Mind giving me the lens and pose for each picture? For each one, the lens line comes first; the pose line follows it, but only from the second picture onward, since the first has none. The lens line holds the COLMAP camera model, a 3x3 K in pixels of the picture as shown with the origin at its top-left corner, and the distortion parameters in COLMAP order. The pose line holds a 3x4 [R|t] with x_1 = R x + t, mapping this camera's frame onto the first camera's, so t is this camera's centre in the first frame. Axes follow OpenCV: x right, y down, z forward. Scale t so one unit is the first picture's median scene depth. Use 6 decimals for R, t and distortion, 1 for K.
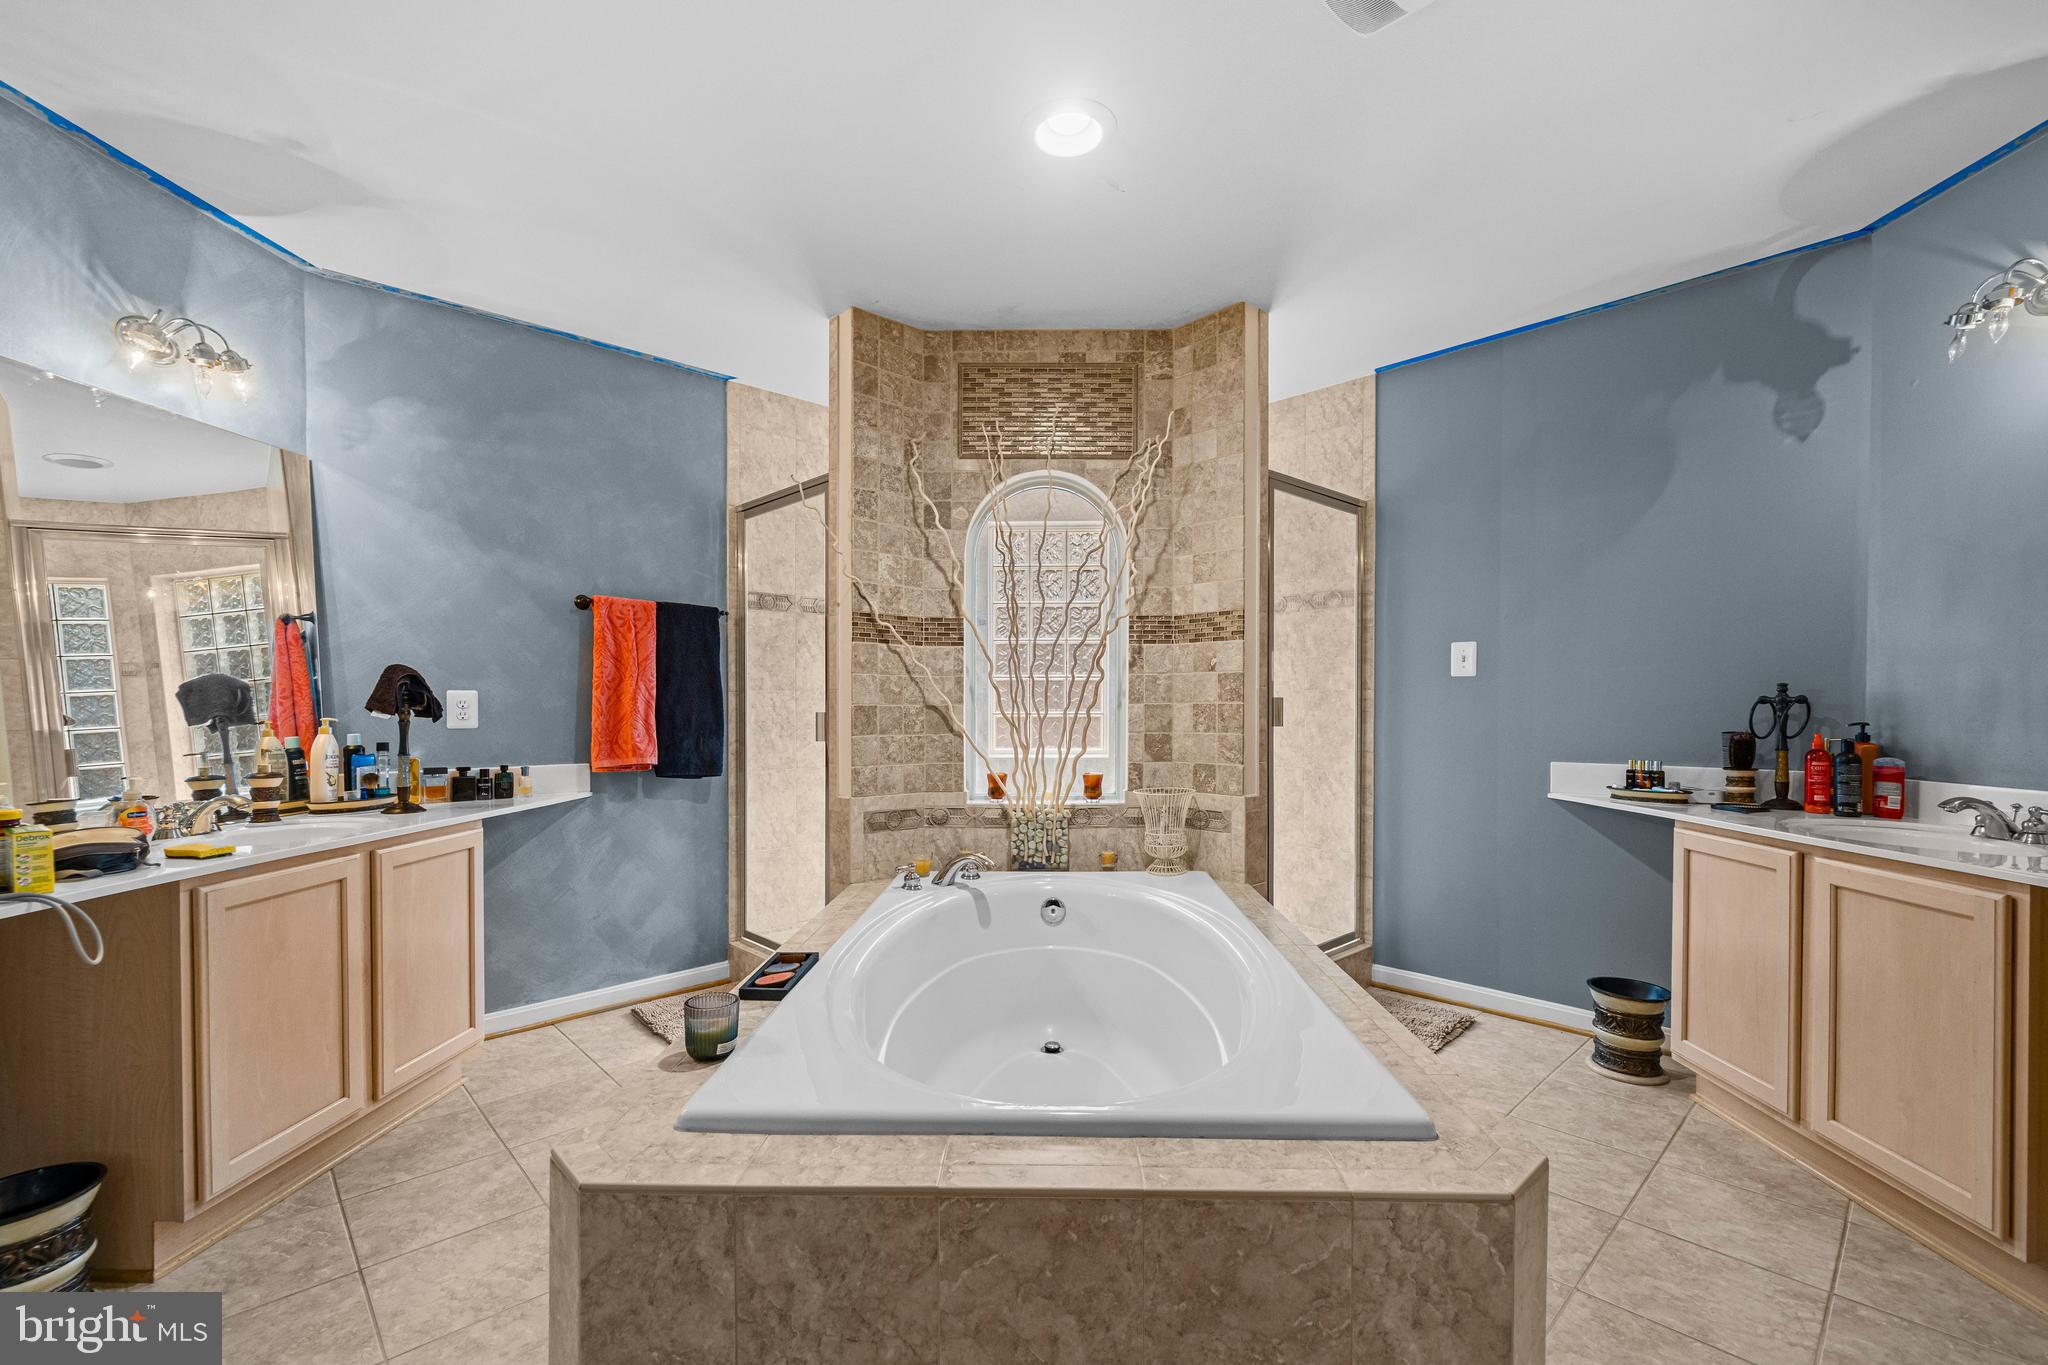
lens RADIAL K [[887.7, 0, 1025.1], [0, 887.7, 713.3], [0, 0, 1]] dist [0.000608, -0.000039]
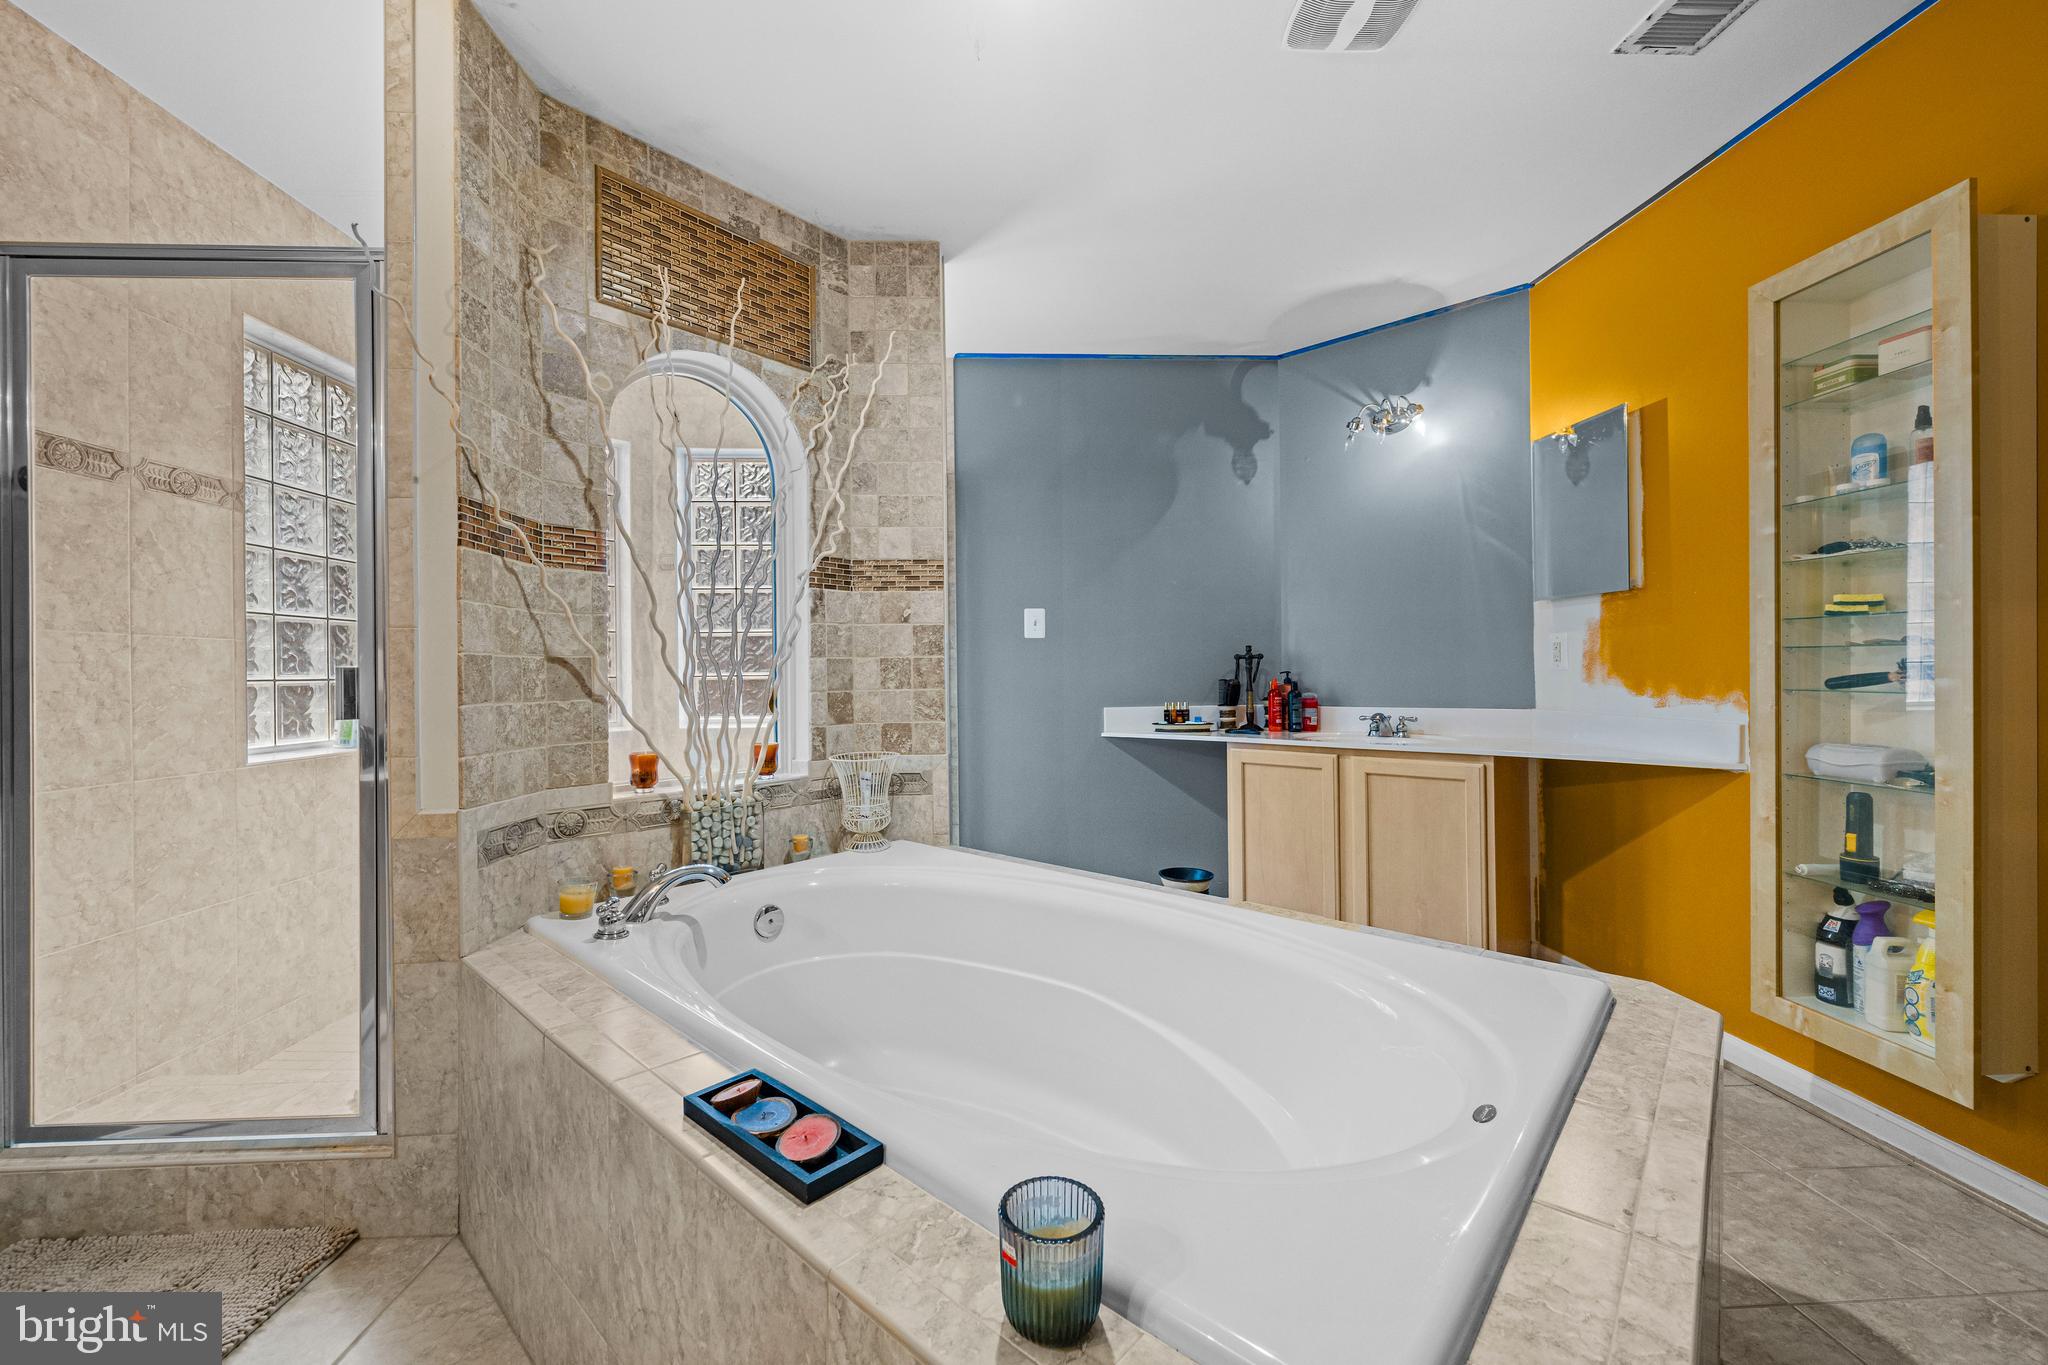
lens RADIAL K [[807.3, 0, 1022.1], [0, 807.3, 670.5], [0, 0, 1]] dist [-0.000950, 0.000045]
pose [[0.647583, -0.001912, 0.761993, -0.346800], [0.017737, 0.999764, -0.012565, 0.014925], [-0.761789, 0.021653, 0.647464, 0.352458]]
